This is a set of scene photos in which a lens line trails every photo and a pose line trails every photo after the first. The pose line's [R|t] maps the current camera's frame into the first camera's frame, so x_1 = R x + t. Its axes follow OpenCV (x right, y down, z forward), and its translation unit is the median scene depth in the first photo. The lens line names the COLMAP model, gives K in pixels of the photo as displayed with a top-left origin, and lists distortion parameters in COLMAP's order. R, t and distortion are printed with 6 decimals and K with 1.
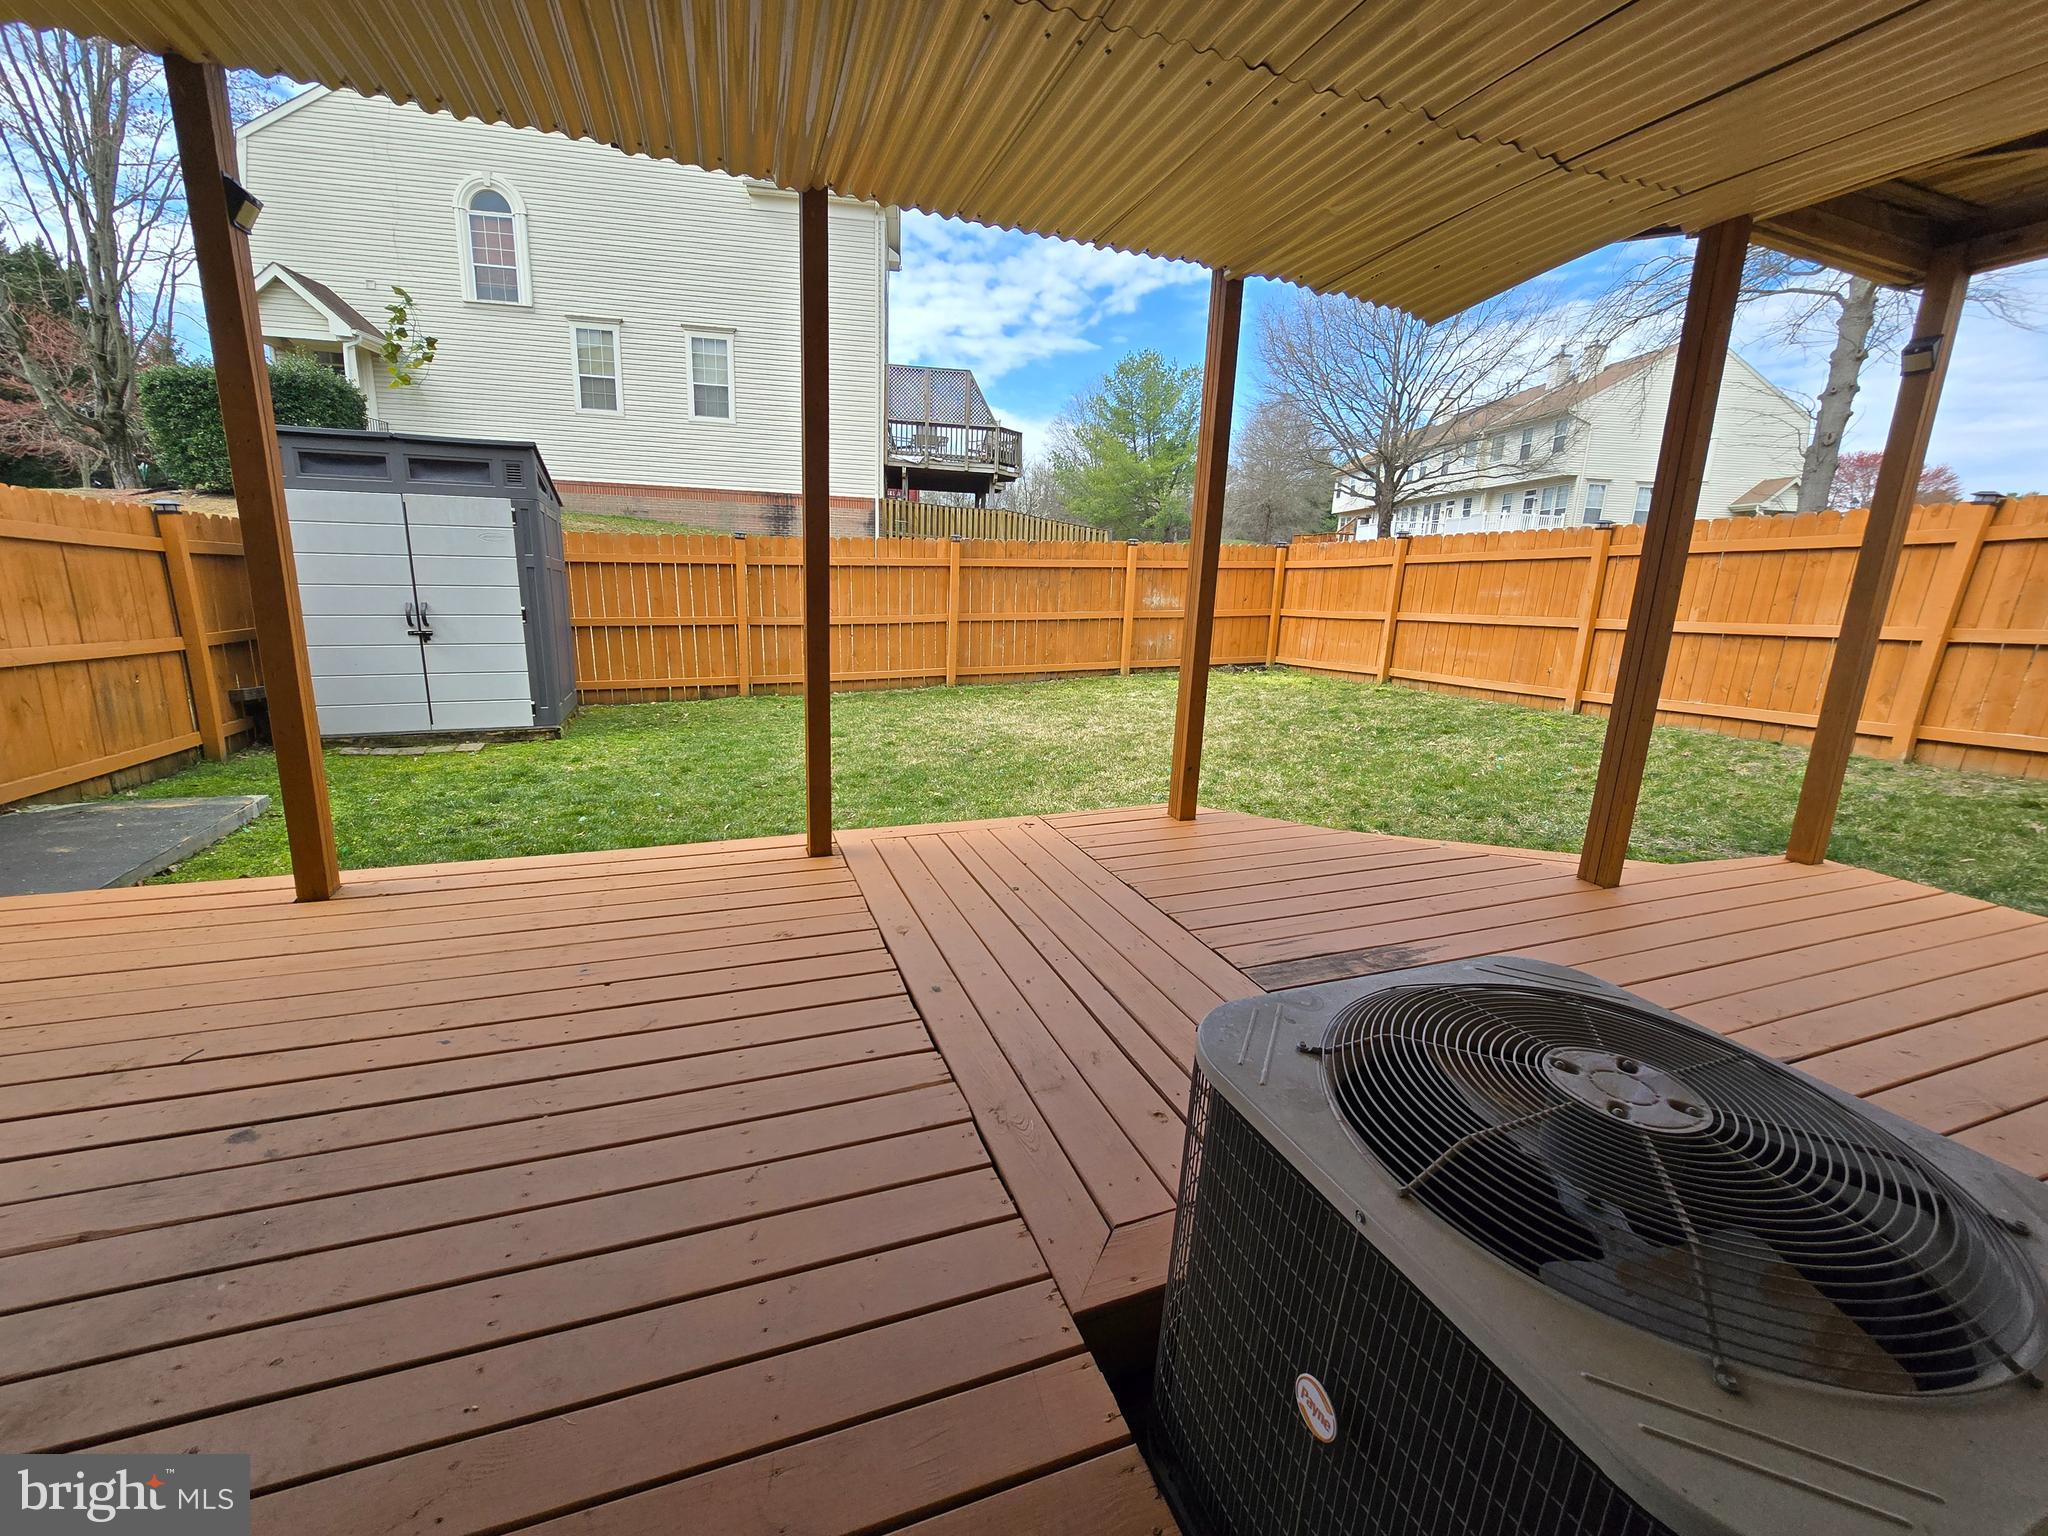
lens RADIAL K [[828.0, 0, 1021.9], [0, 828.0, 768.9], [0, 0, 1]] dist [-0.001497, -0.000139]
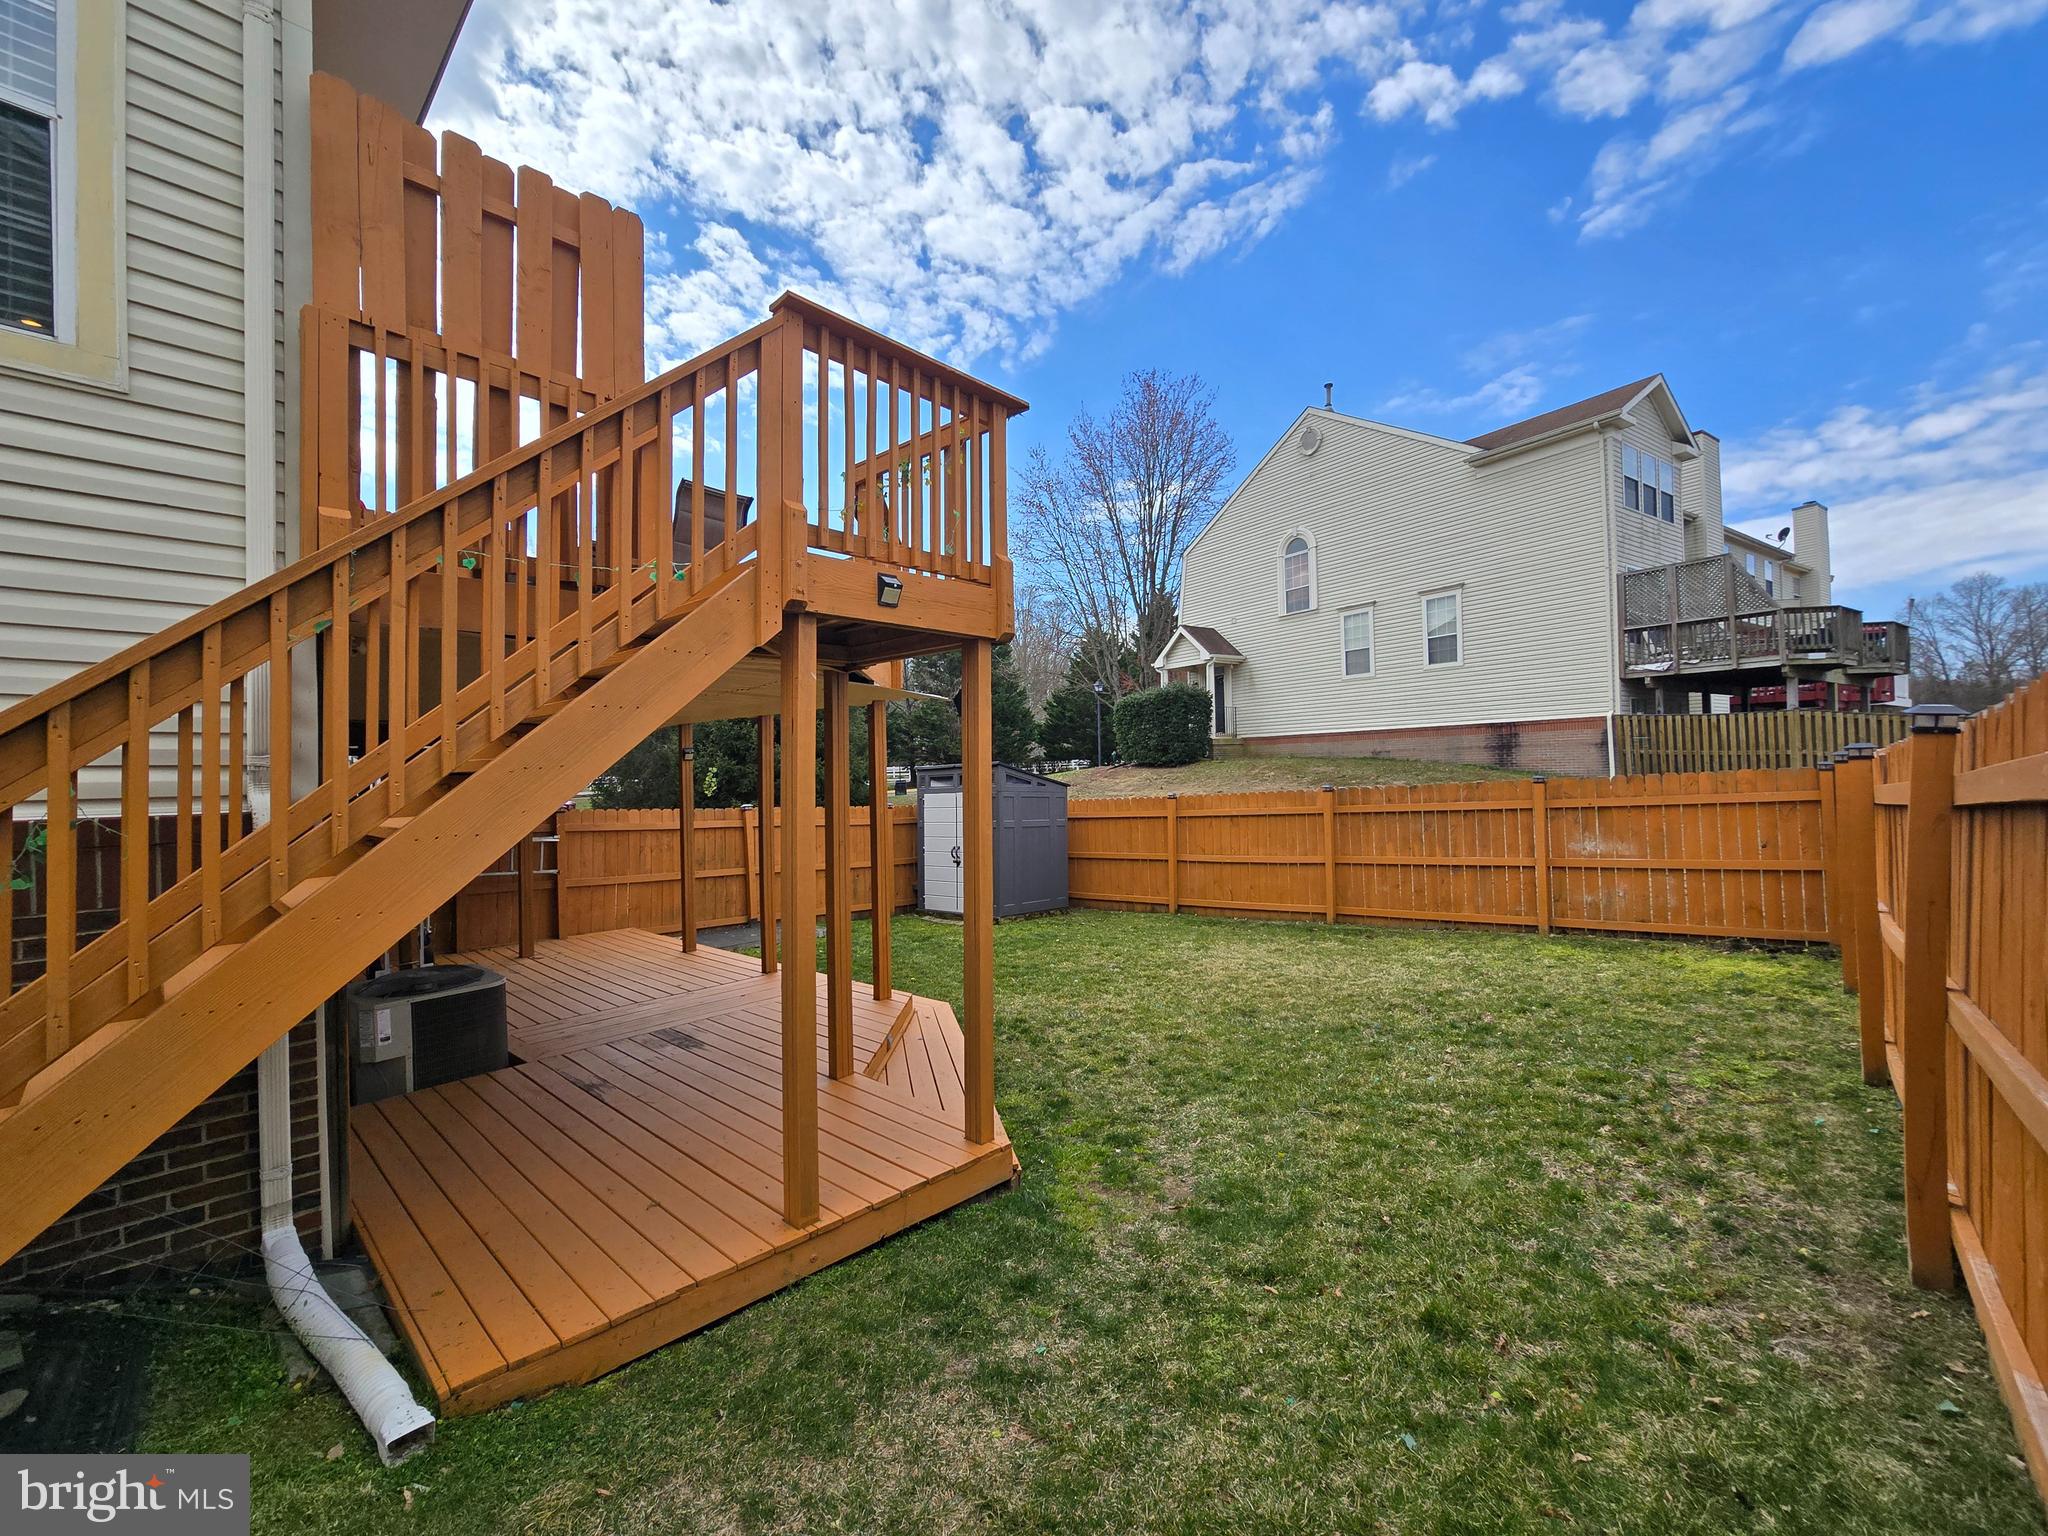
lens RADIAL K [[828.0, 0, 1022.8], [0, 828.0, 777.9], [0, 0, 1]] dist [-0.001497, -0.000139]
pose [[0.446804, -0.052843, -0.893070, 0.395748], [-0.164436, 0.976396, -0.140041, -0.038785], [0.879390, 0.209424, 0.427569, 0.090359]]
